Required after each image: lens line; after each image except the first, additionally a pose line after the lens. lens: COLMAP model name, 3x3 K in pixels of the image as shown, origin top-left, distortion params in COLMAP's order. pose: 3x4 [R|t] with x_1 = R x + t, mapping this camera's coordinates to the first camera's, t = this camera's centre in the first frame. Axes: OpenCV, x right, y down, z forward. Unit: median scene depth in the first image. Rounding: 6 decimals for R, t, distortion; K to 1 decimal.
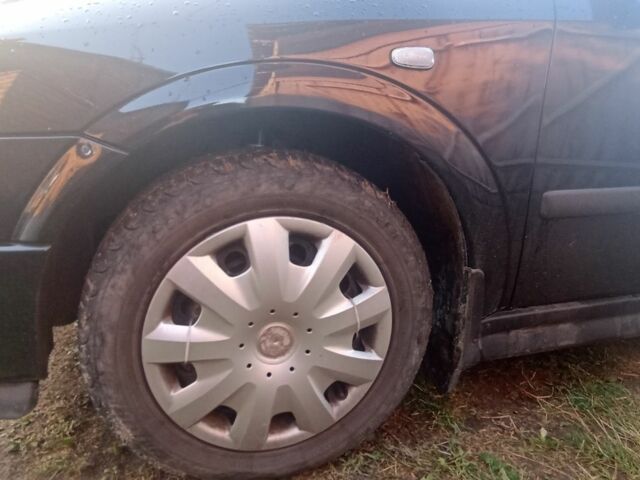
lens RADIAL K [[487.3, 0, 320.0], [0, 487.3, 240.0], [0, 0, 1]] dist [-0.063134, 0.053109]
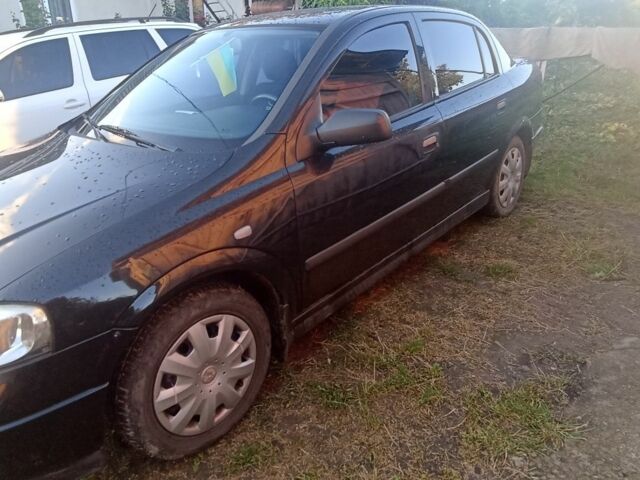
lens RADIAL K [[487.3, 0, 320.0], [0, 487.3, 240.0], [0, 0, 1]] dist [-0.063134, 0.053109]
pose [[0.839455, -0.285021, 0.462686, -0.461720], [0.220267, 0.956801, 0.189772, -0.592542], [-0.496787, -0.057391, 0.865973, -0.912667]]
